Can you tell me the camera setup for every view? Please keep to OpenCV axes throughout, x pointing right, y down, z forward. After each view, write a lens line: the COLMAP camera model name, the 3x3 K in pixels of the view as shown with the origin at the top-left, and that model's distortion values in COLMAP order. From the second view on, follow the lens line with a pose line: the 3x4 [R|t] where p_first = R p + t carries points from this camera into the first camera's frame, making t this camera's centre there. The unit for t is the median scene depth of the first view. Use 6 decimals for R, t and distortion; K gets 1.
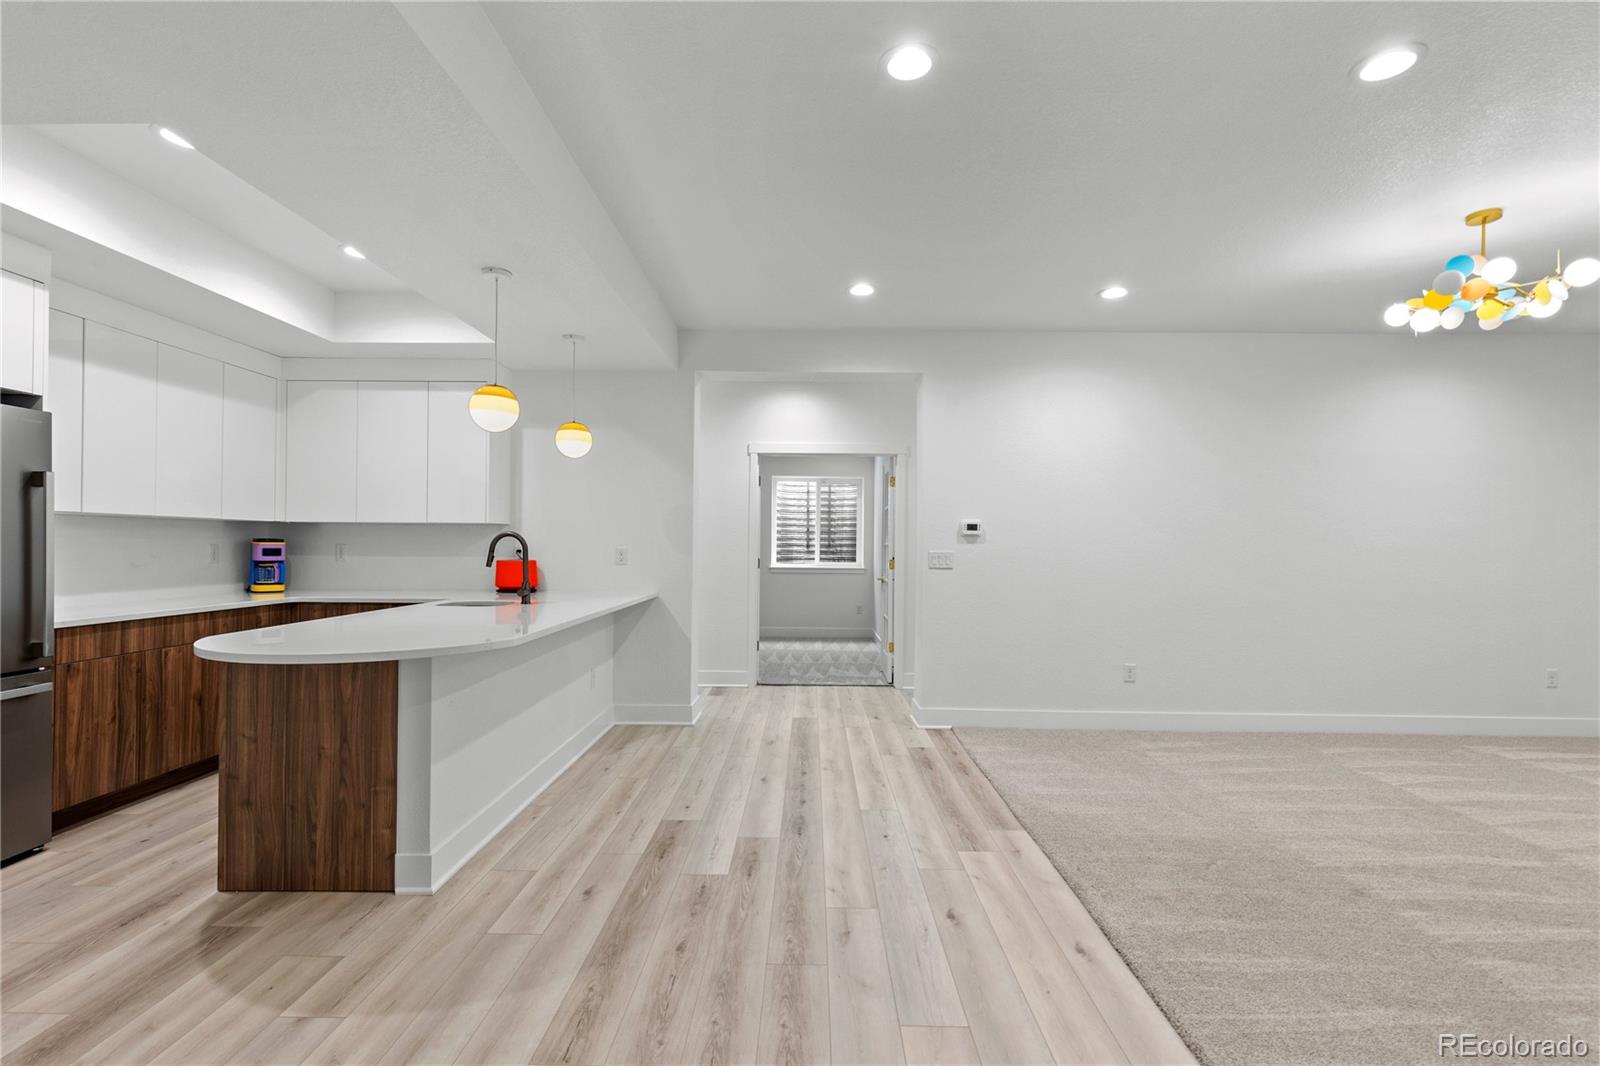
lens RADIAL K [[720.3, 0, 805.1], [0, 720.3, 537.7], [0, 0, 1]] dist [0.002814, -0.001115]
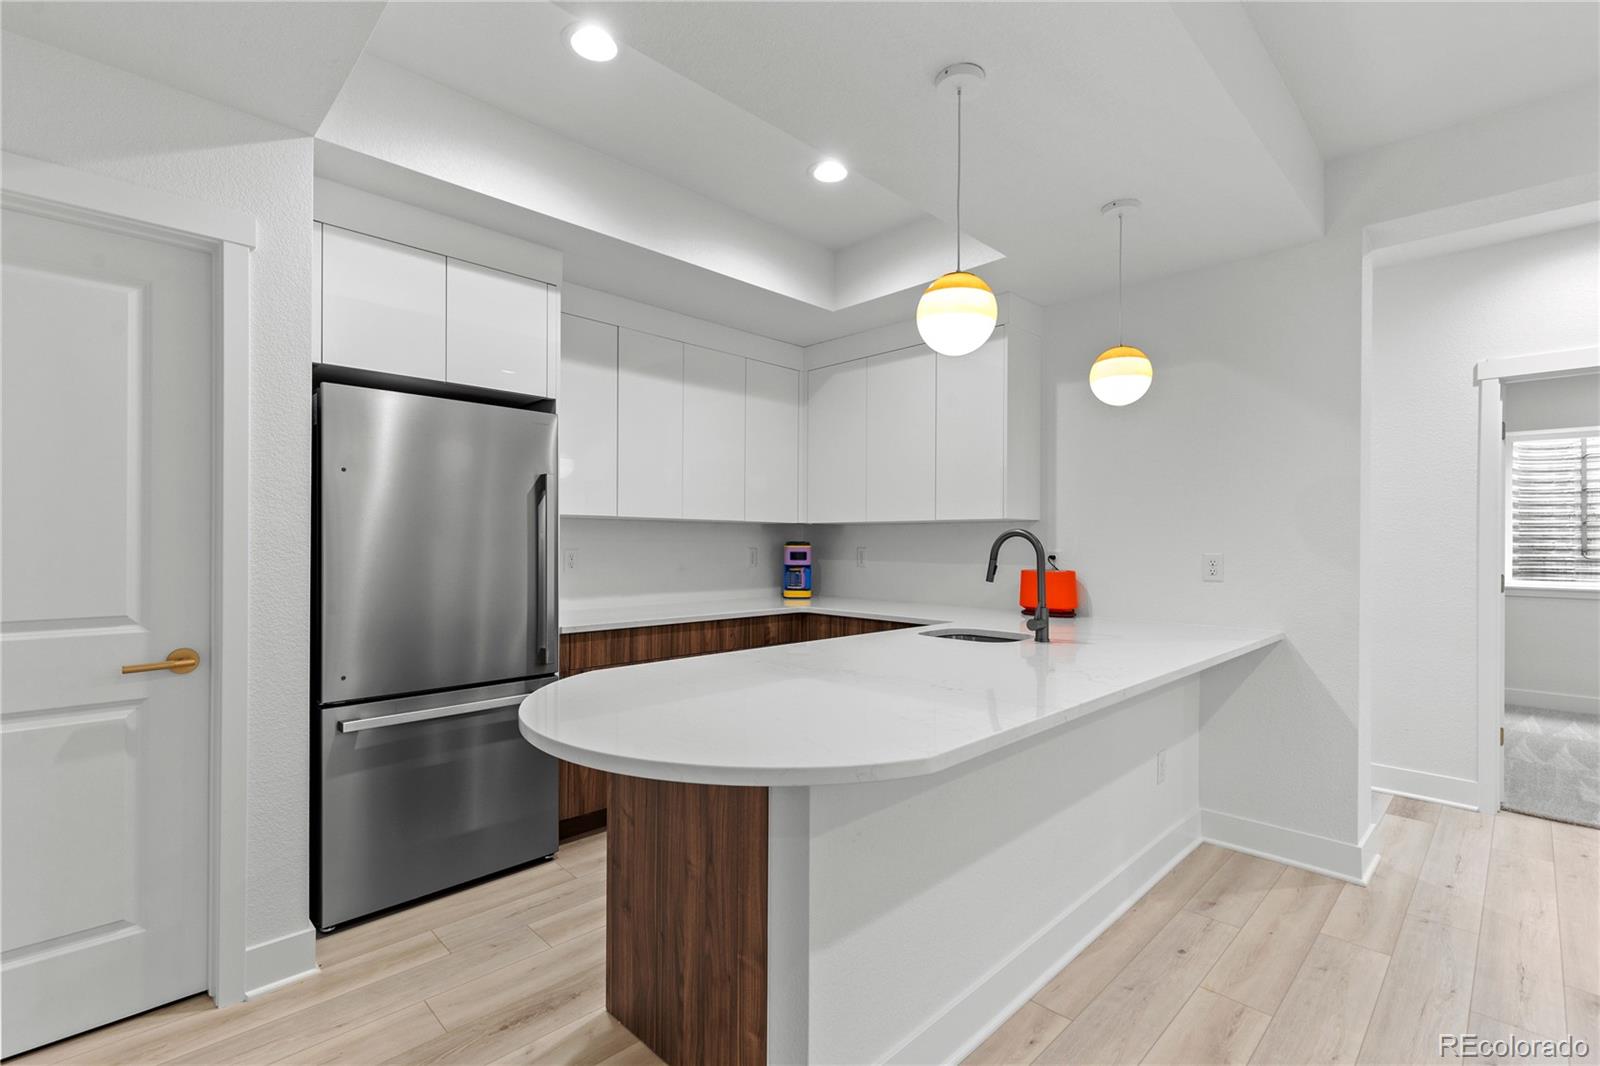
lens RADIAL K [[720.3, 0, 796.8], [0, 720.3, 540.3], [0, 0, 1]] dist [0.002814, -0.001115]
pose [[0.707049, -0.006044, -0.707139, -0.082097], [0.006178, 0.999978, -0.002370, 0.001769], [0.707138, -0.002693, 0.707071, 0.362174]]
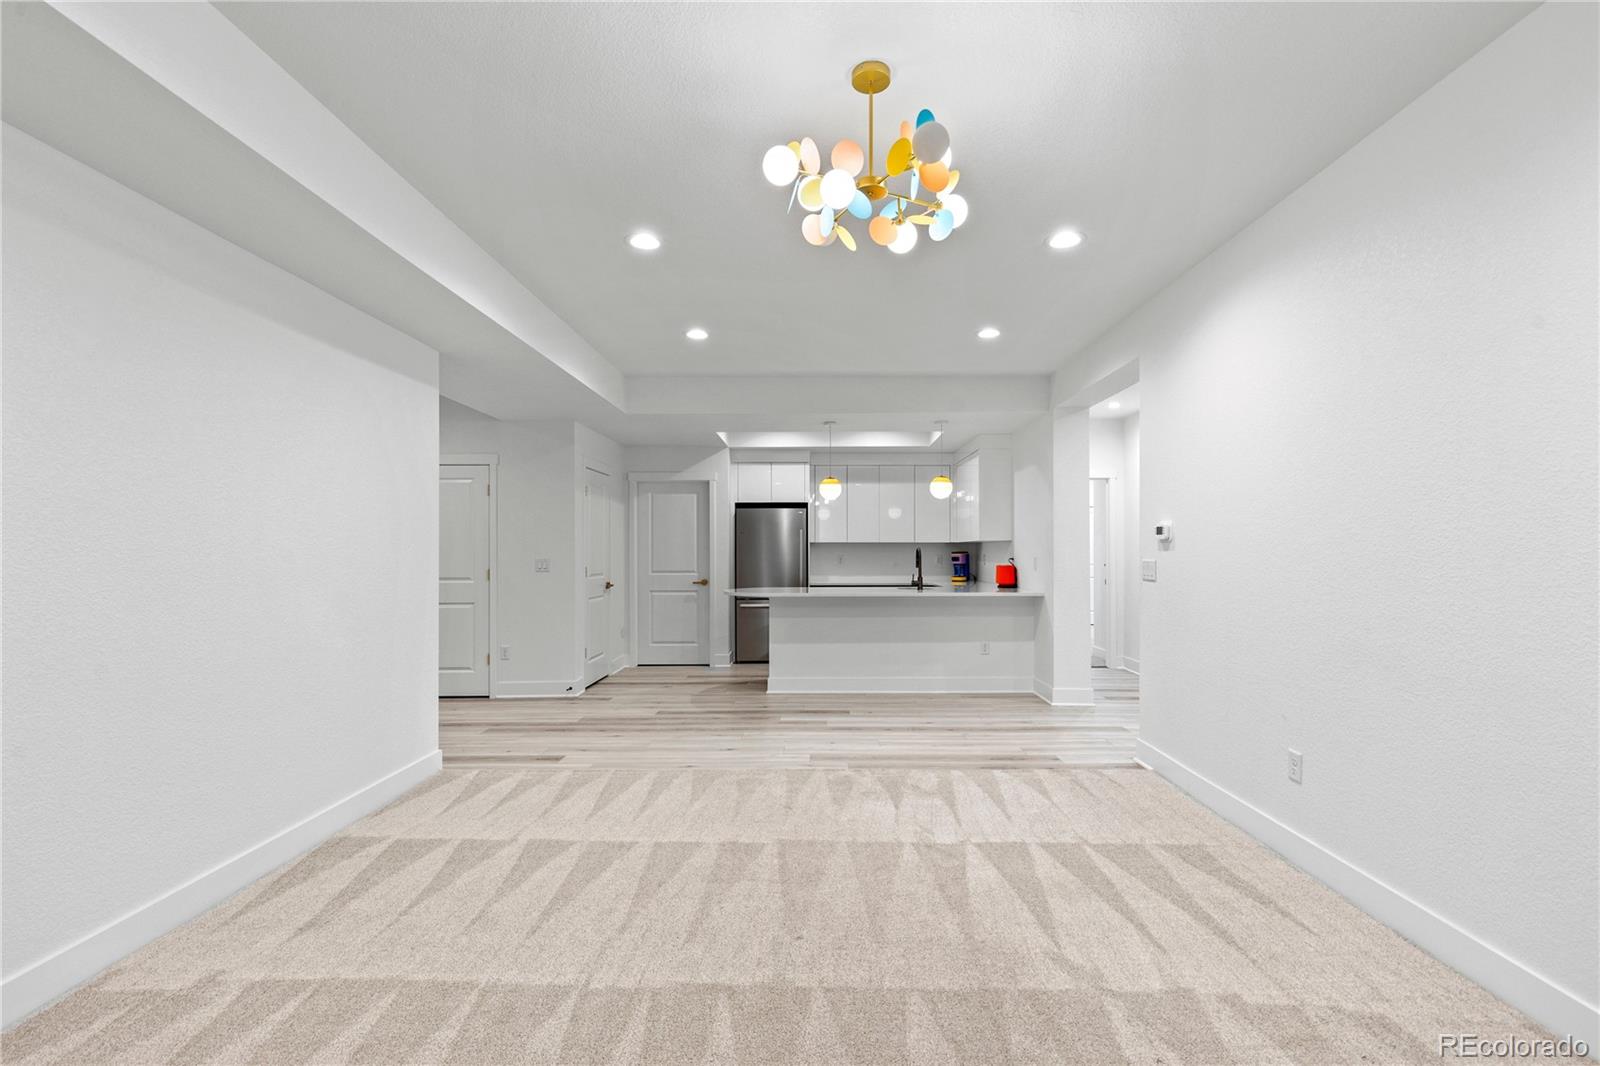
lens RADIAL K [[720.3, 0, 804.6], [0, 720.3, 535.1], [0, 0, 1]] dist [0.002814, -0.001115]
pose [[-0.009506, -0.033018, -0.999410, 1.190435], [0.009737, 0.999404, -0.033111, 0.016589], [0.999907, -0.010046, -0.009179, 0.688176]]
